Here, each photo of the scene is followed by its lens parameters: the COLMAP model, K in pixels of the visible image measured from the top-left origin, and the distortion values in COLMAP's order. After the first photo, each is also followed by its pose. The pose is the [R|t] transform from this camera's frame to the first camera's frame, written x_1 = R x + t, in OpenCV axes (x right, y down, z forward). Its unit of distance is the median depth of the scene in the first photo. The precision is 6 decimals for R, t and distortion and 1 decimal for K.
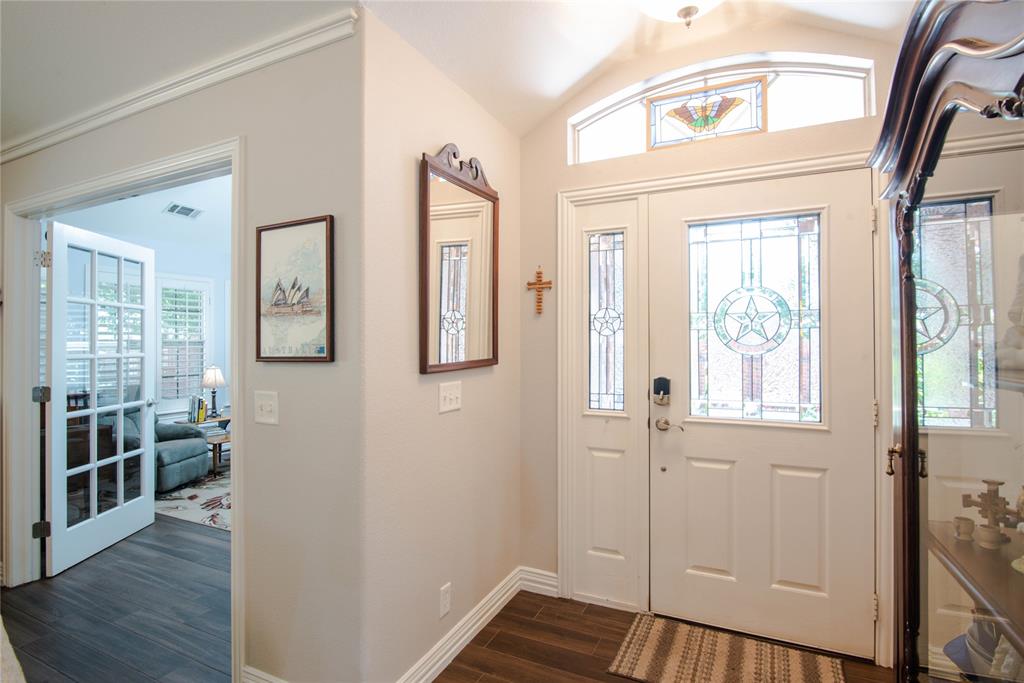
lens RADIAL K [[509.4, 0, 515.7], [0, 509.4, 340.6], [0, 0, 1]] dist [-0.017240, -0.002959]
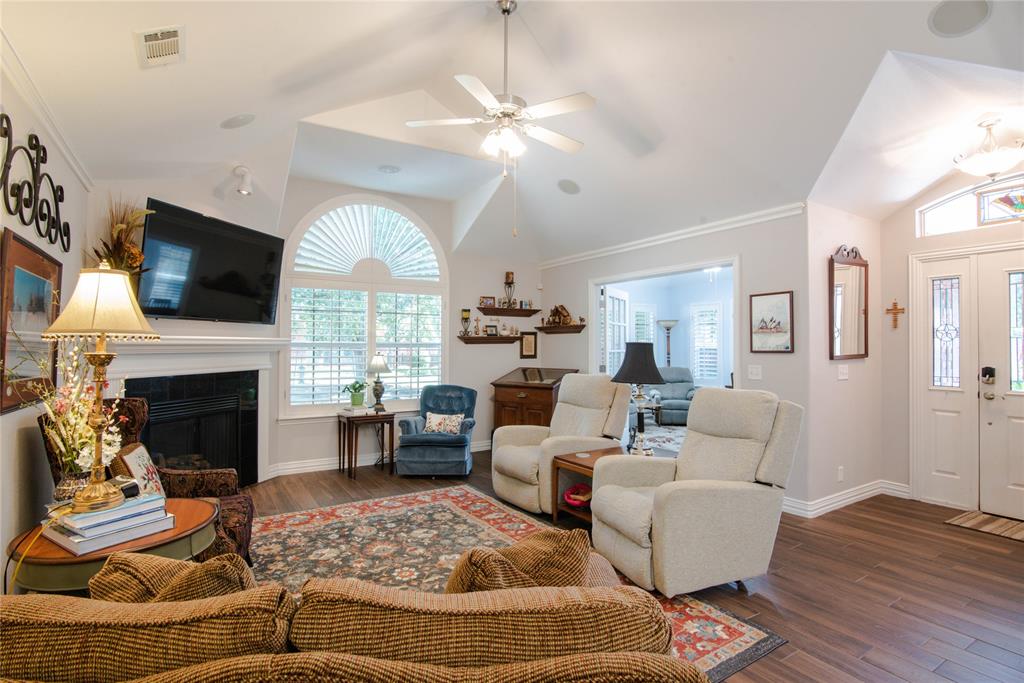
lens RADIAL K [[509.4, 0, 508.0], [0, 509.4, 338.5], [0, 0, 1]] dist [-0.017240, -0.002959]
pose [[0.839722, -0.001936, -0.543013, -0.136112], [-0.002748, 0.999966, -0.007816, -0.001735], [0.543009, 0.008055, 0.839688, -1.182445]]
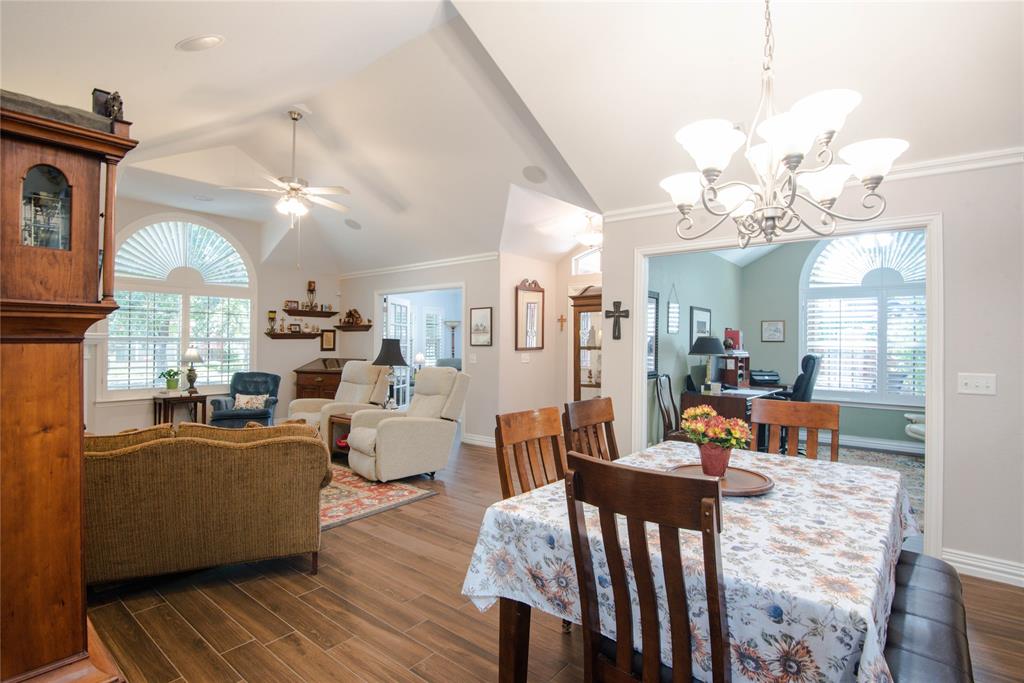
lens RADIAL K [[509.4, 0, 509.9], [0, 509.4, 337.4], [0, 0, 1]] dist [-0.017240, -0.002959]
pose [[0.970246, 0.008436, -0.241975, 0.476428], [-0.009707, 0.999945, -0.004061, -0.005809], [0.241927, 0.006289, 0.970274, -1.828393]]
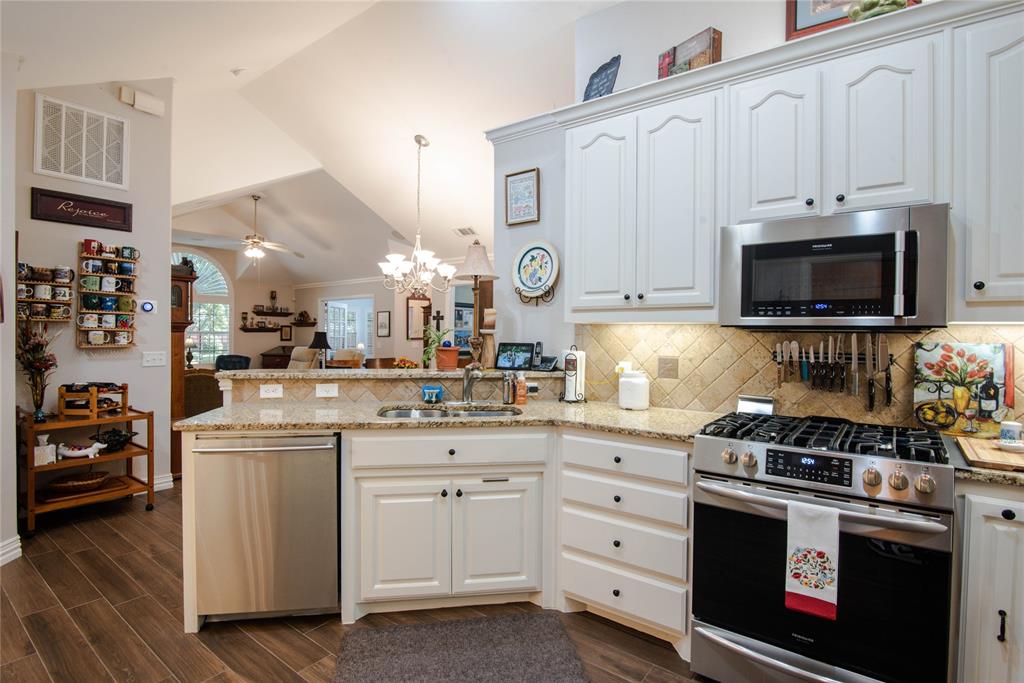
lens RADIAL K [[509.4, 0, 513.9], [0, 509.4, 336.5], [0, 0, 1]] dist [-0.017240, -0.002959]
pose [[0.979447, 0.009632, -0.201472, 1.523538], [-0.008499, 0.999943, 0.006492, -0.005499], [0.201523, -0.004646, 0.979473, -3.048289]]
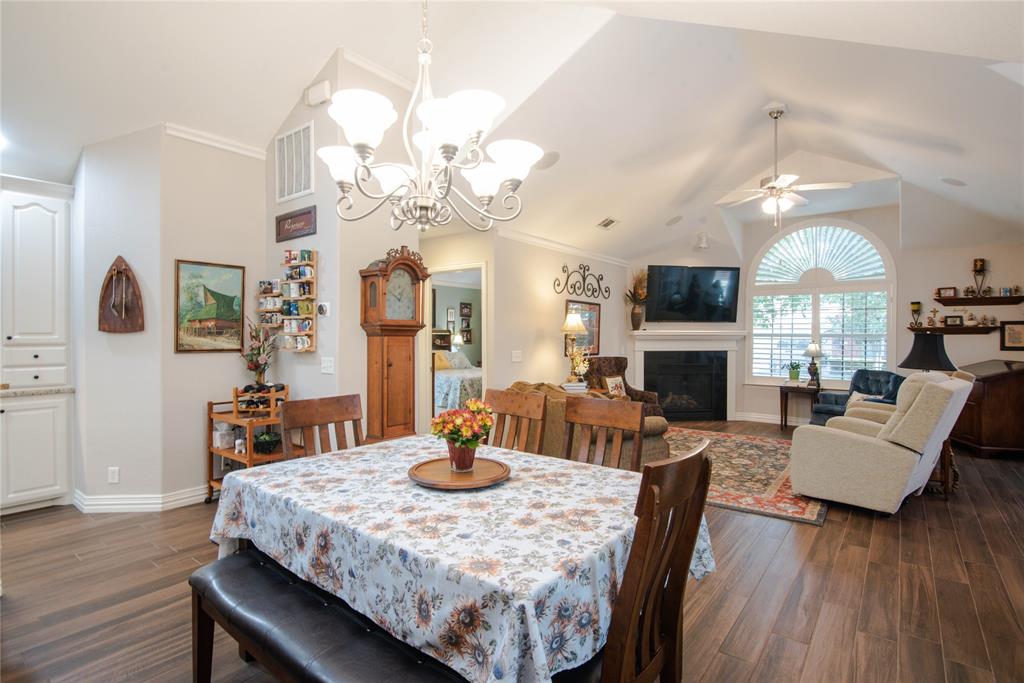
lens RADIAL K [[509.4, 0, 509.4], [0, 509.4, 337.0], [0, 0, 1]] dist [-0.017240, -0.002959]
pose [[-0.221262, 0.008532, -0.975177, 1.405651], [0.002897, 0.999963, 0.008092, -0.008864], [0.975210, -0.001035, -0.221279, -0.668588]]
